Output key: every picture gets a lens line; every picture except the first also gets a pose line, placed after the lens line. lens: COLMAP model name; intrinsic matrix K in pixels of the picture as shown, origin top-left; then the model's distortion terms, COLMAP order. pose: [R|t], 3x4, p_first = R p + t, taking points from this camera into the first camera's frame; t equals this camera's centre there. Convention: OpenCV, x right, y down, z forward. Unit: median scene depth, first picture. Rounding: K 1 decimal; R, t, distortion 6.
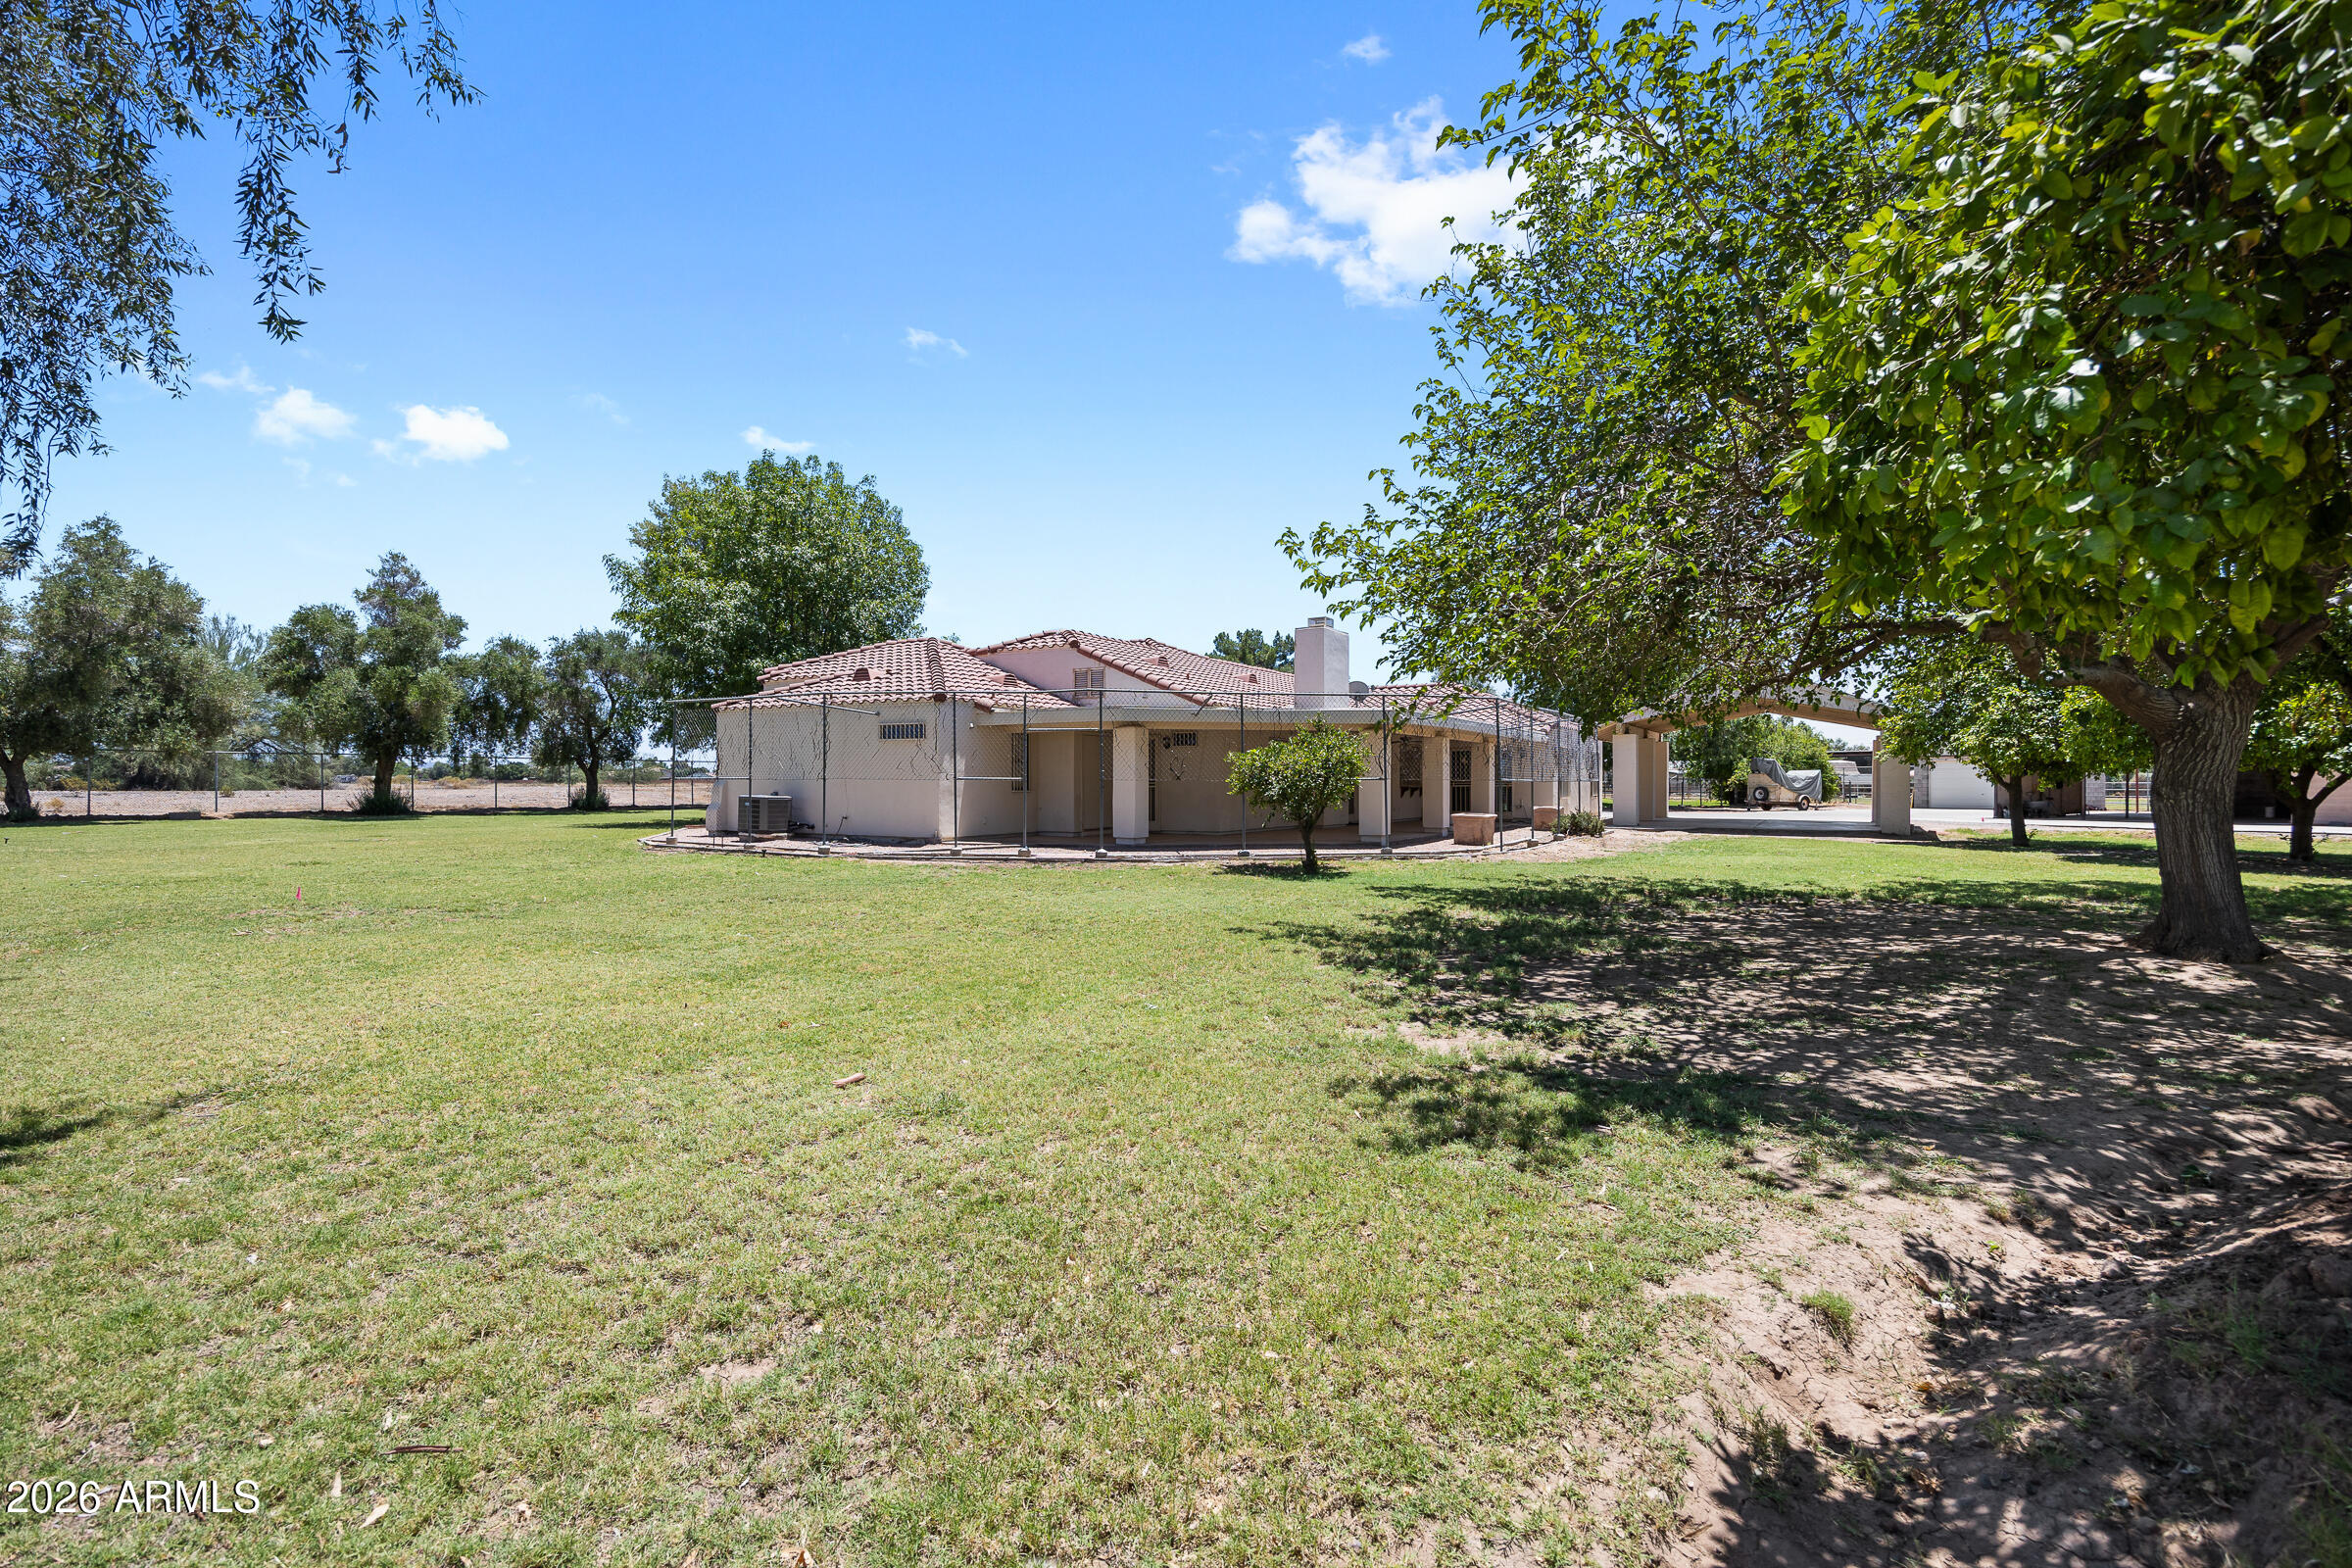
lens RADIAL K [[1111.3, 0, 1168.3], [0, 1111.3, 787.1], [0, 0, 1]] dist [-0.010413, -0.000500]
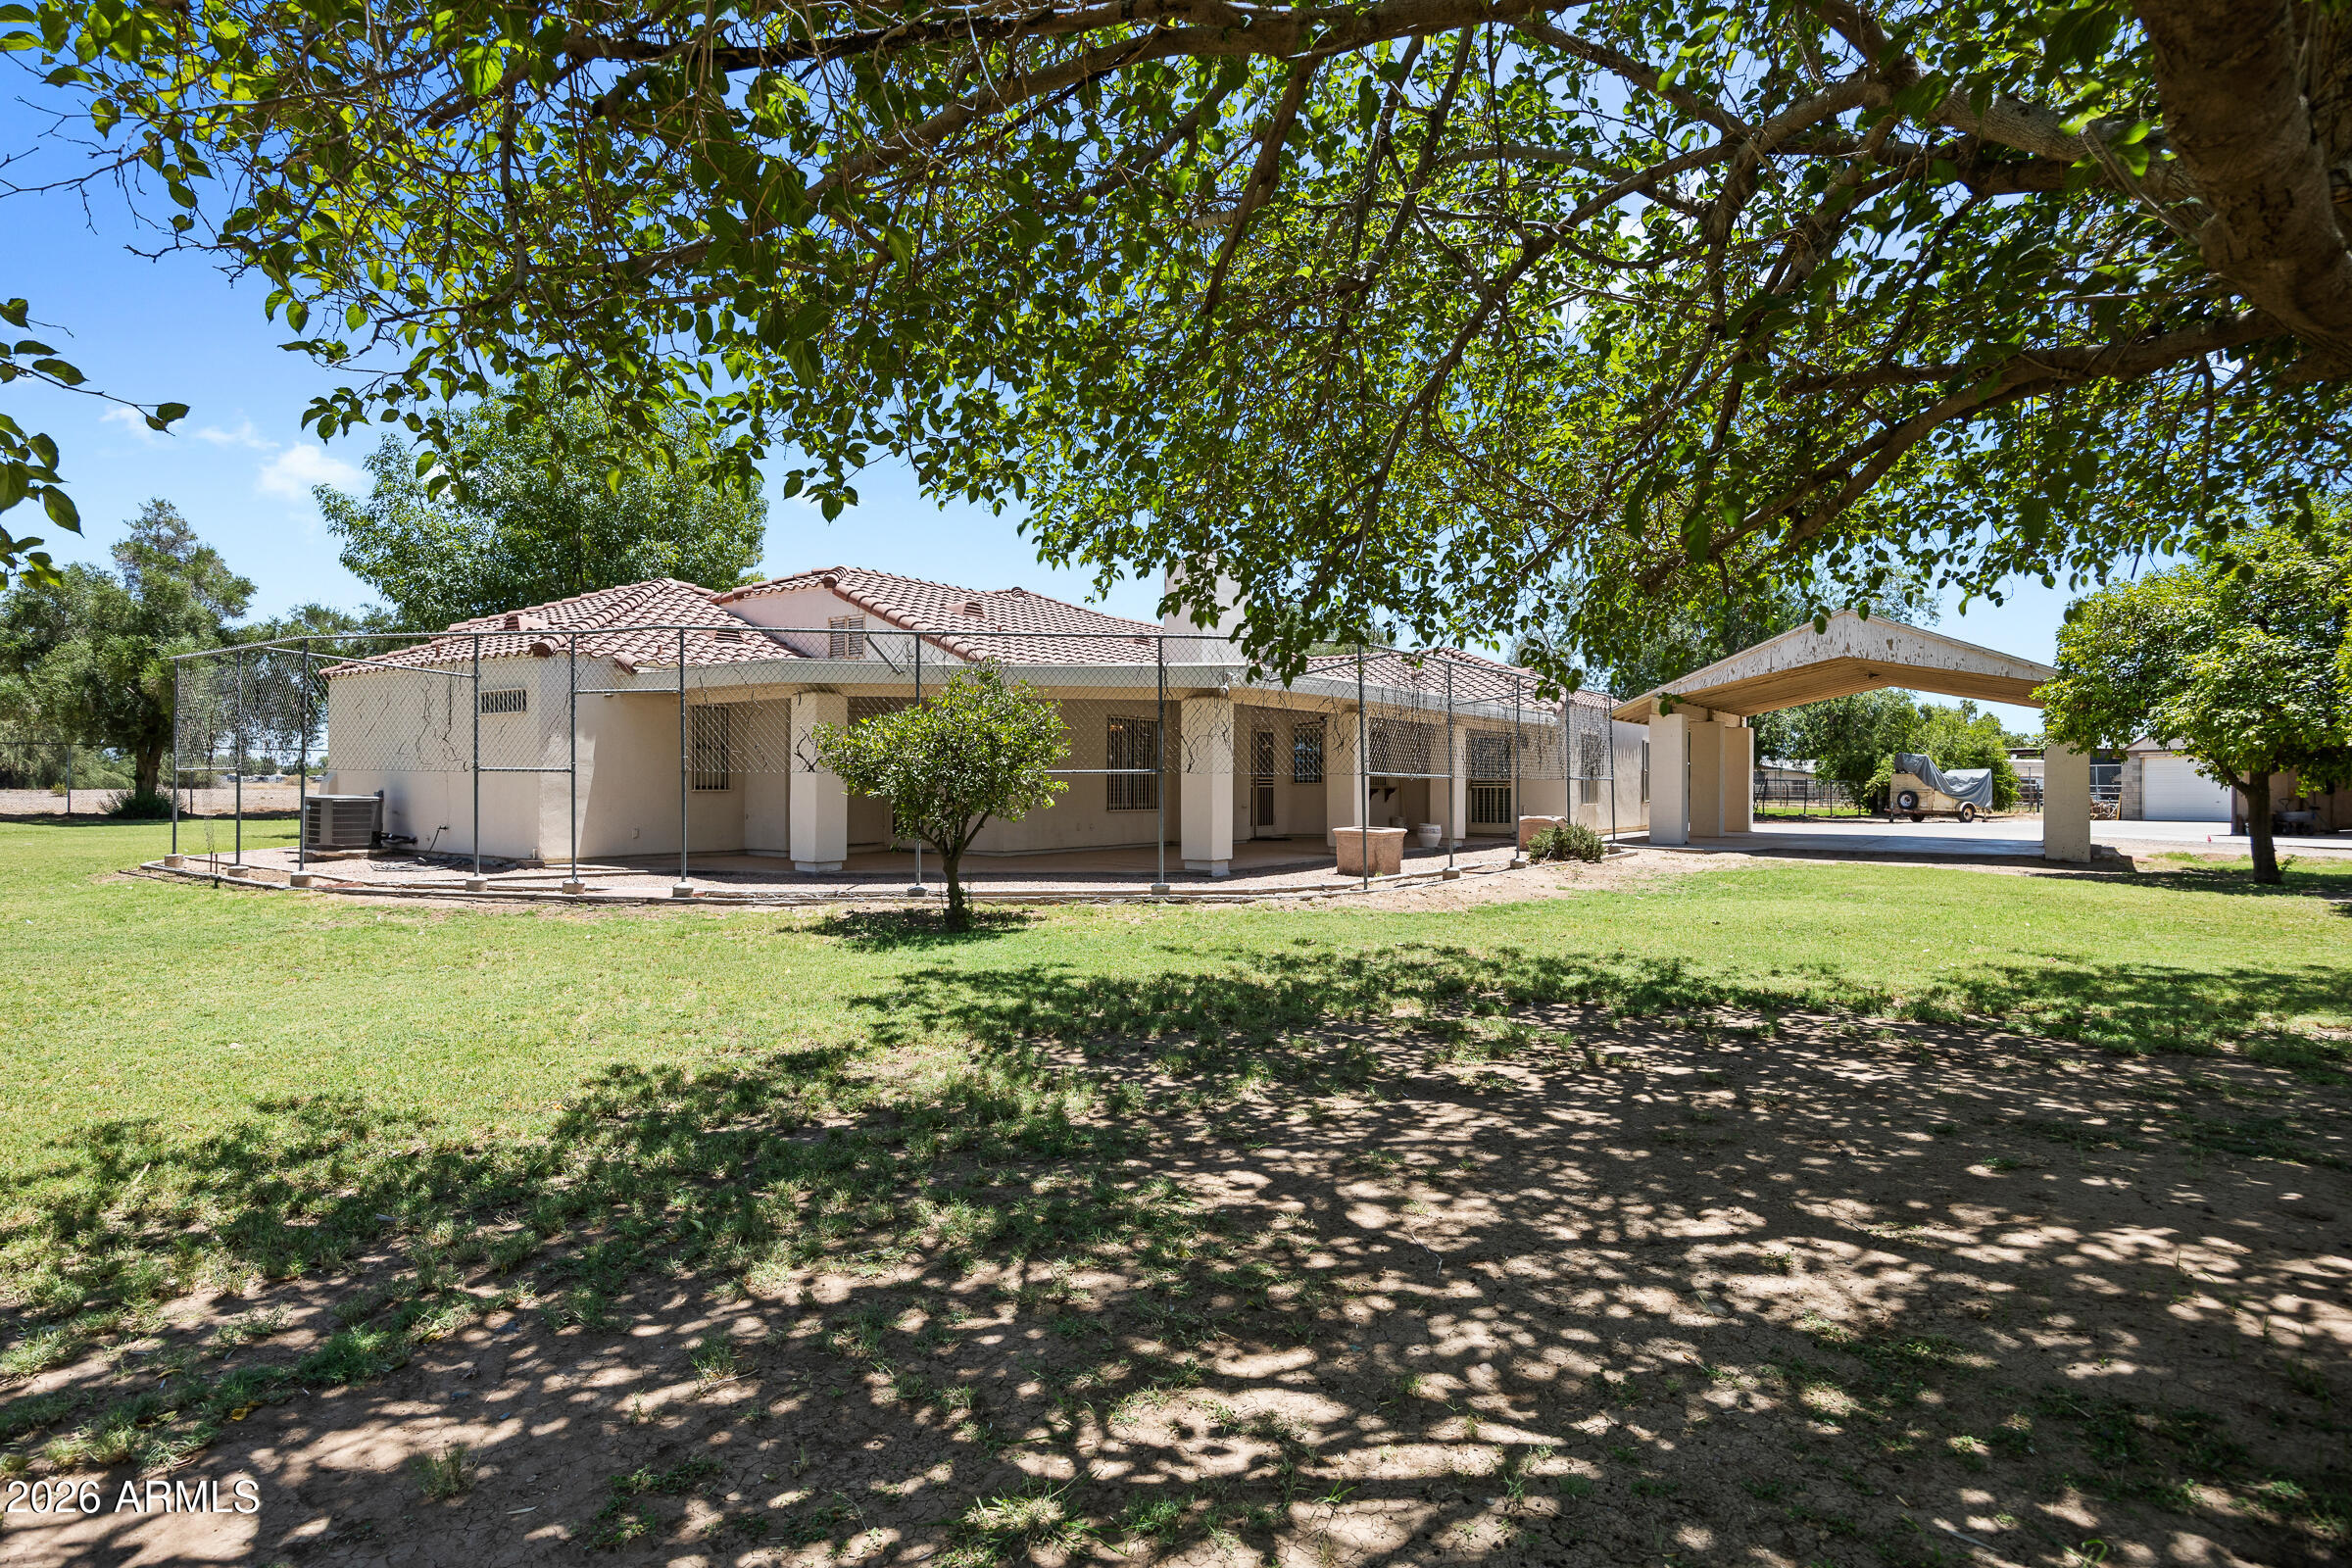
lens RADIAL K [[1219.9, 0, 1182.8], [0, 1219.9, 786.0], [0, 0, 1]] dist [-0.001909, -0.003133]
pose [[0.997153, 0.002794, -0.075351, 0.168708], [-0.003112, 0.999987, -0.004109, 0.002198], [0.075339, 0.004332, 0.997149, 0.212995]]
